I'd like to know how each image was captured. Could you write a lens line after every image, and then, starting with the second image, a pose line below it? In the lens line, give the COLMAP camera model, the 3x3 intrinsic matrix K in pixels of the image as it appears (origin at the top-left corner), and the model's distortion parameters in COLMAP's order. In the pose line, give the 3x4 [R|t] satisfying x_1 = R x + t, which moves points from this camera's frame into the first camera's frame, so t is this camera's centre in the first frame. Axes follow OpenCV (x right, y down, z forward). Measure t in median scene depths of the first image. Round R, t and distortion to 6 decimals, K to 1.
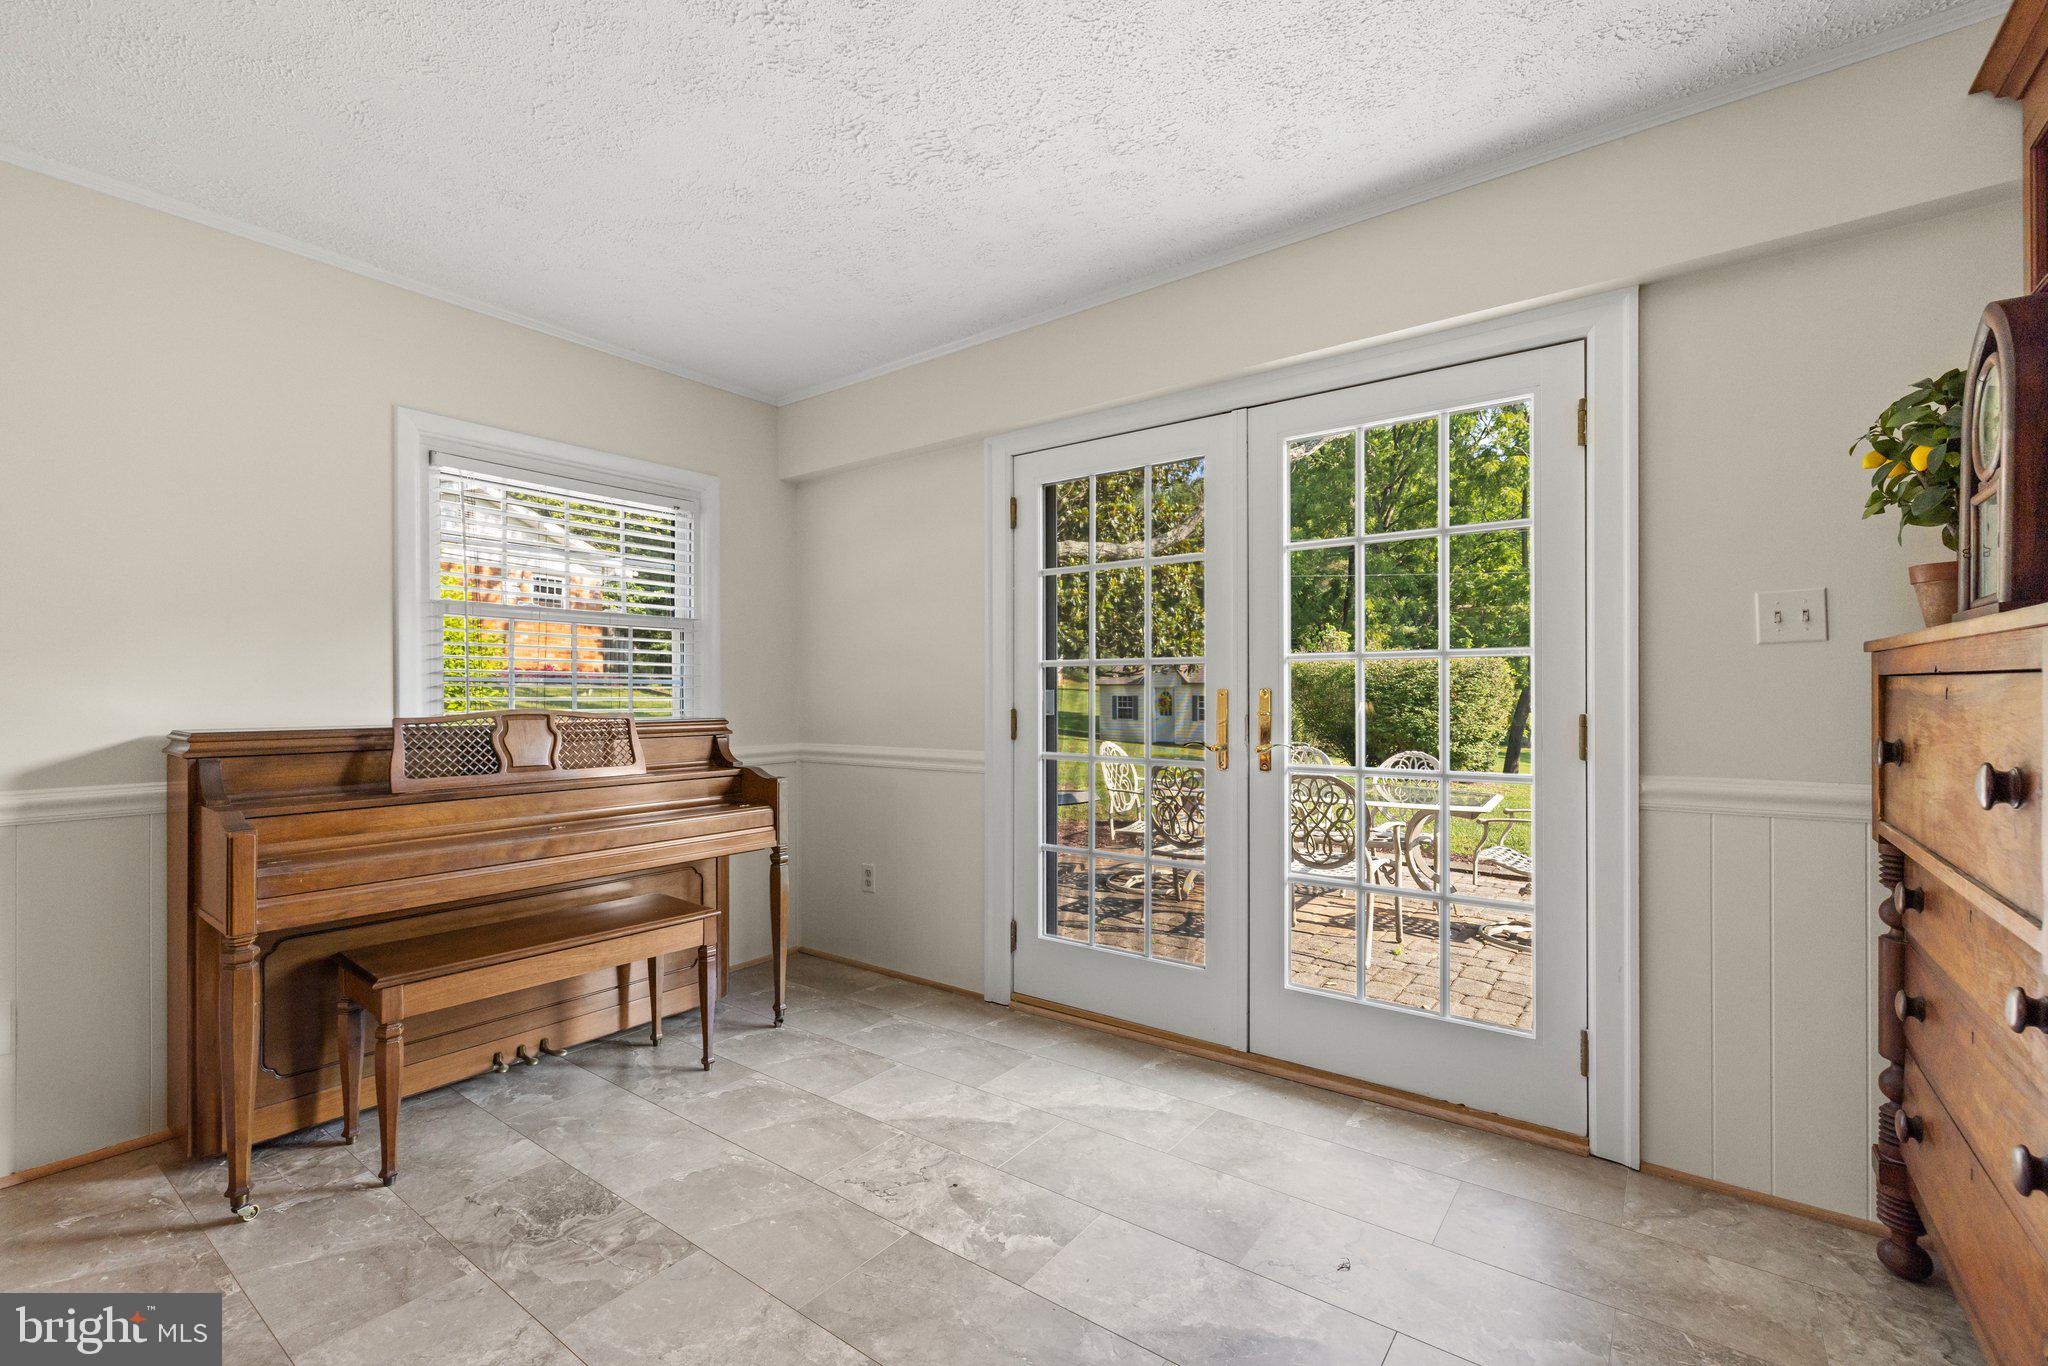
lens RADIAL K [[871.2, 0, 1023.1], [0, 871.2, 693.4], [0, 0, 1]] dist [0.000387, 0.000022]
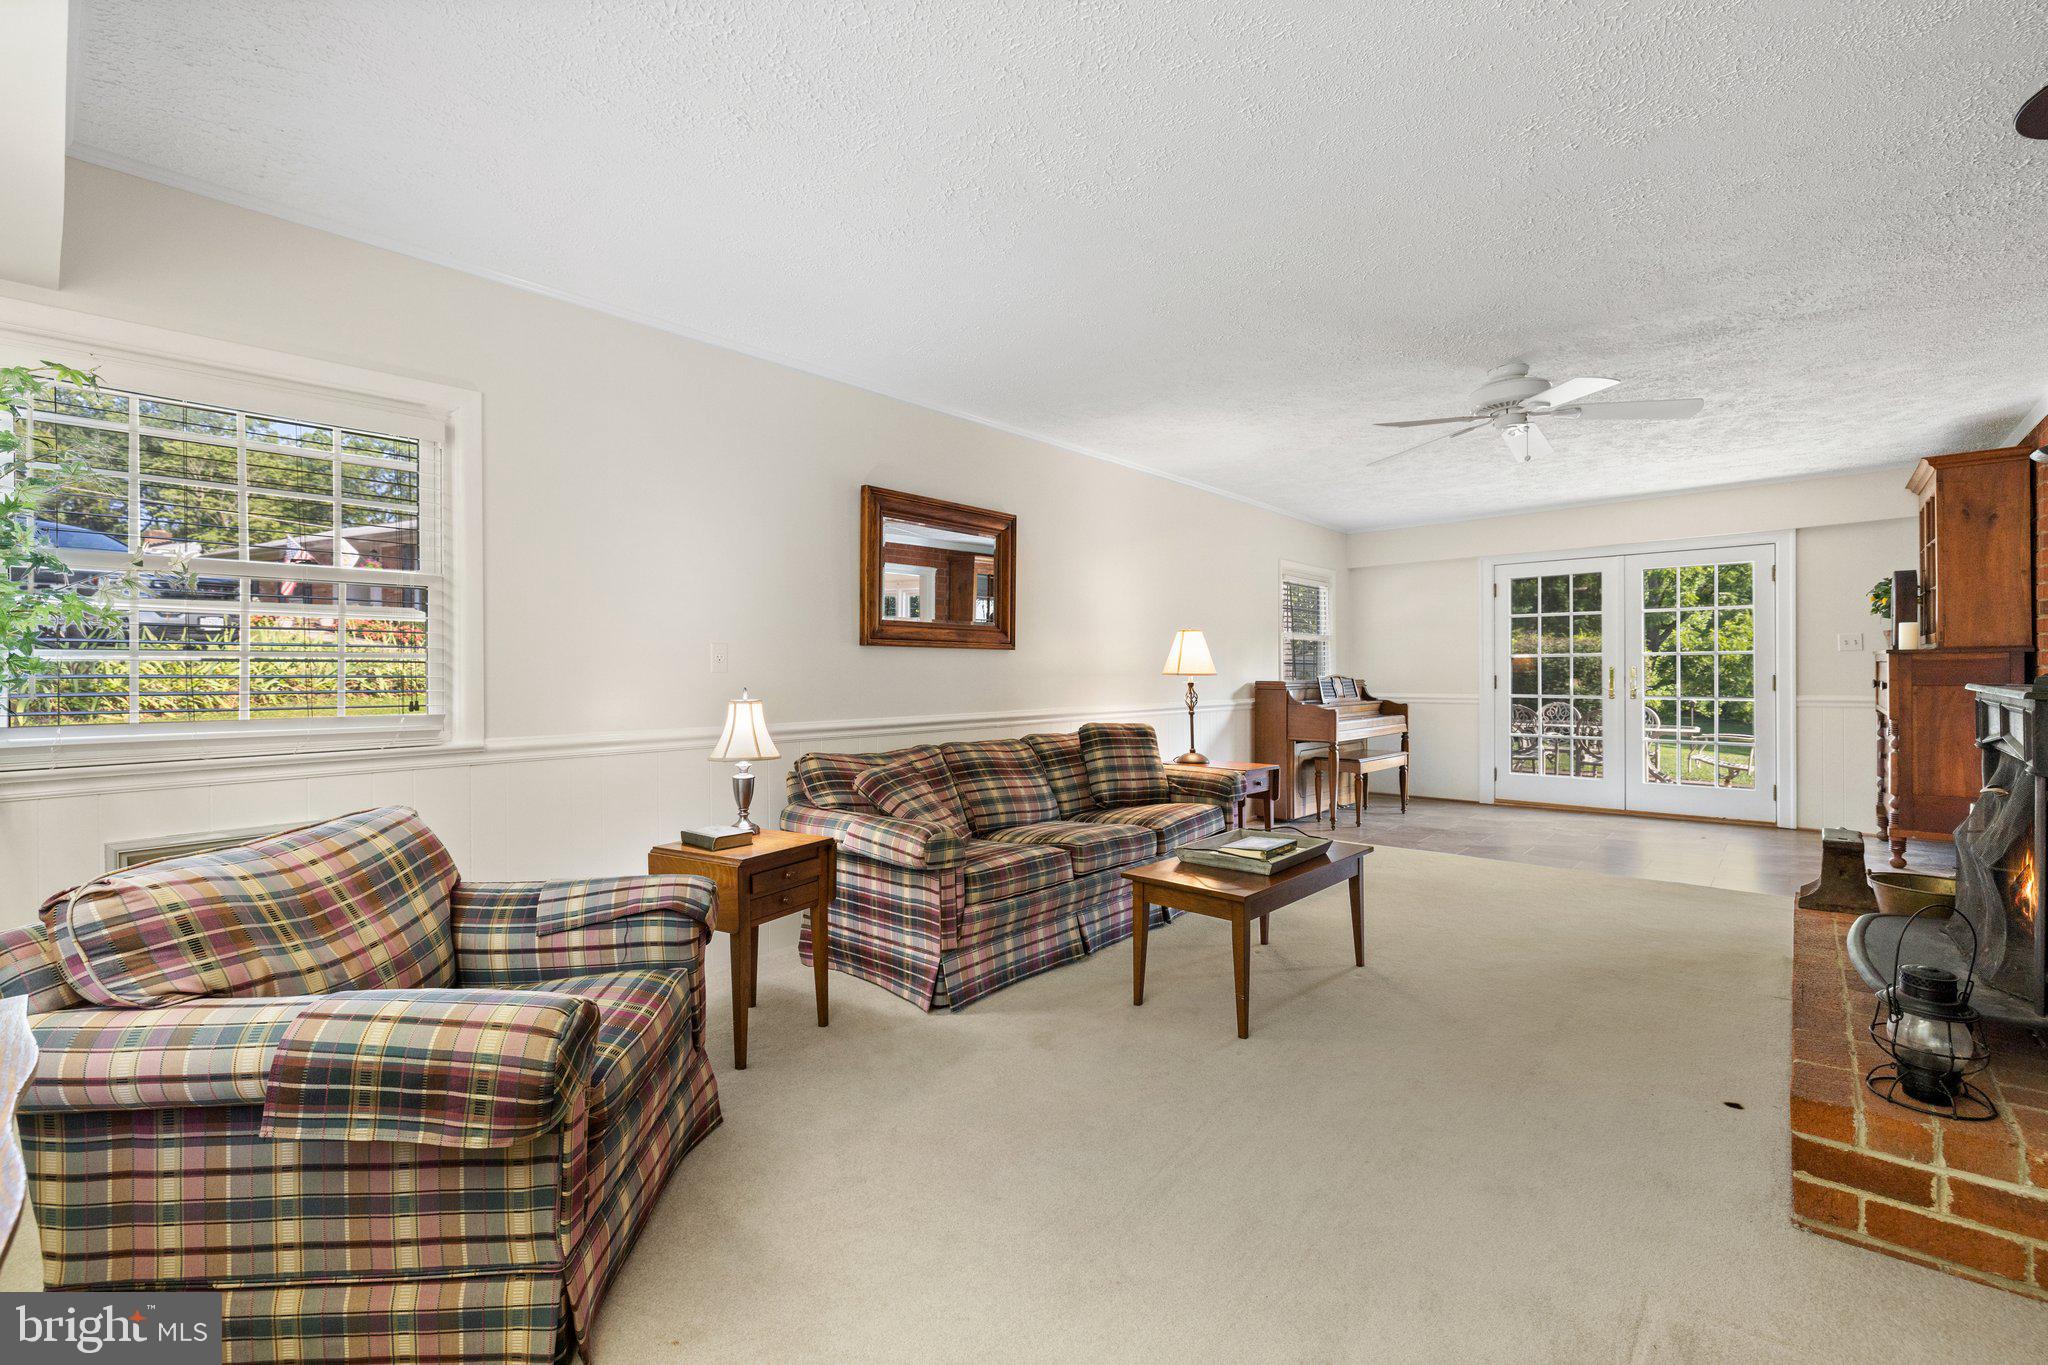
lens RADIAL K [[862.5, 0, 1005.5], [0, 862.5, 674.0], [0, 0, 1]] dist [0.001132, -0.000040]
pose [[0.989375, -0.003106, -0.145356, -1.160572], [0.003969, 0.999976, 0.005650, -0.005113], [0.145335, -0.006167, 0.989363, -1.744865]]
